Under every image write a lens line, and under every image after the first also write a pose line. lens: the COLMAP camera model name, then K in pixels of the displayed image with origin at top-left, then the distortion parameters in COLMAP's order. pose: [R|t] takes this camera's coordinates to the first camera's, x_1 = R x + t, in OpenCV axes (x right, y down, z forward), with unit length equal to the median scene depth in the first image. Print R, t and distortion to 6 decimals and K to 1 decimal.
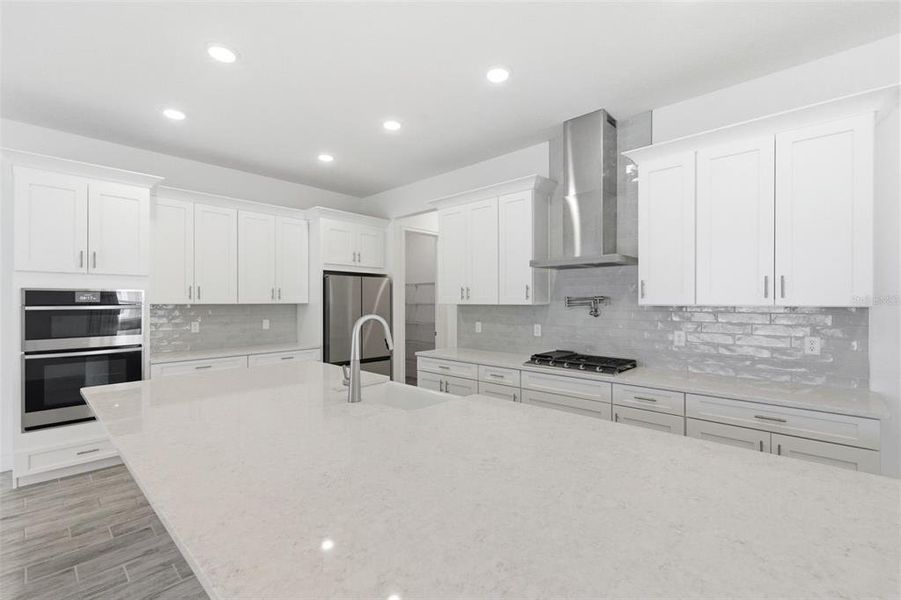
lens RADIAL K [[403.9, 0, 462.7], [0, 403.9, 301.8], [0, 0, 1]] dist [-0.000839, 0.000035]
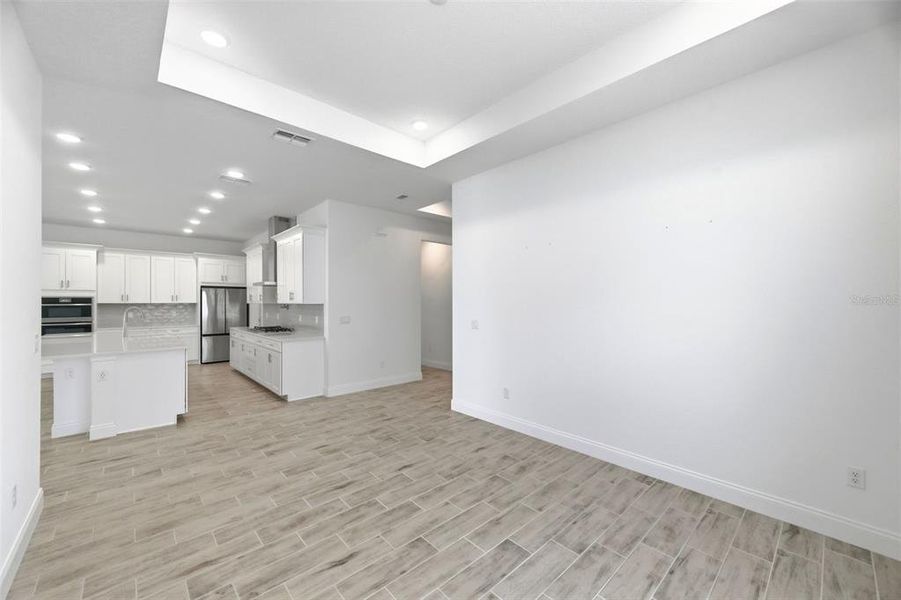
lens RADIAL K [[354.1, 0, 450.4], [0, 354.1, 300.9], [0, 0, 1]] dist [0.011939, -0.005011]
pose [[0.996217, -0.001243, -0.086893, 1.335420], [0.001001, 0.999995, -0.002834, 0.000134], [0.086896, 0.002736, 0.996214, -0.778934]]
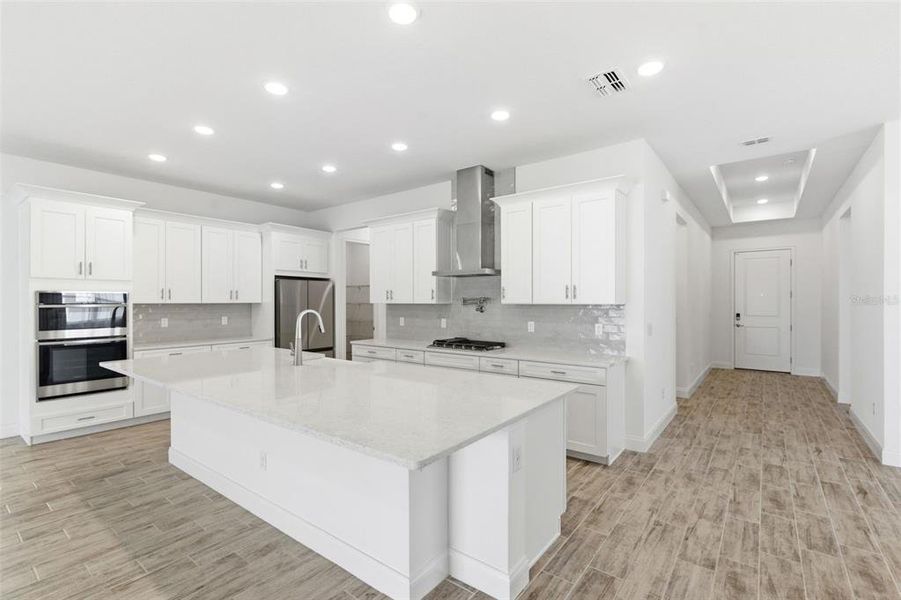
lens RADIAL K [[420.2, 0, 460.8], [0, 420.2, 302.2], [0, 0, 1]] dist [-0.001120, 0.000392]
pose [[0.995898, 0.000108, 0.090485, 0.125335], [-0.000201, 0.999999, 0.001022, 0.001091], [-0.090485, -0.001036, 0.995897, -0.399988]]
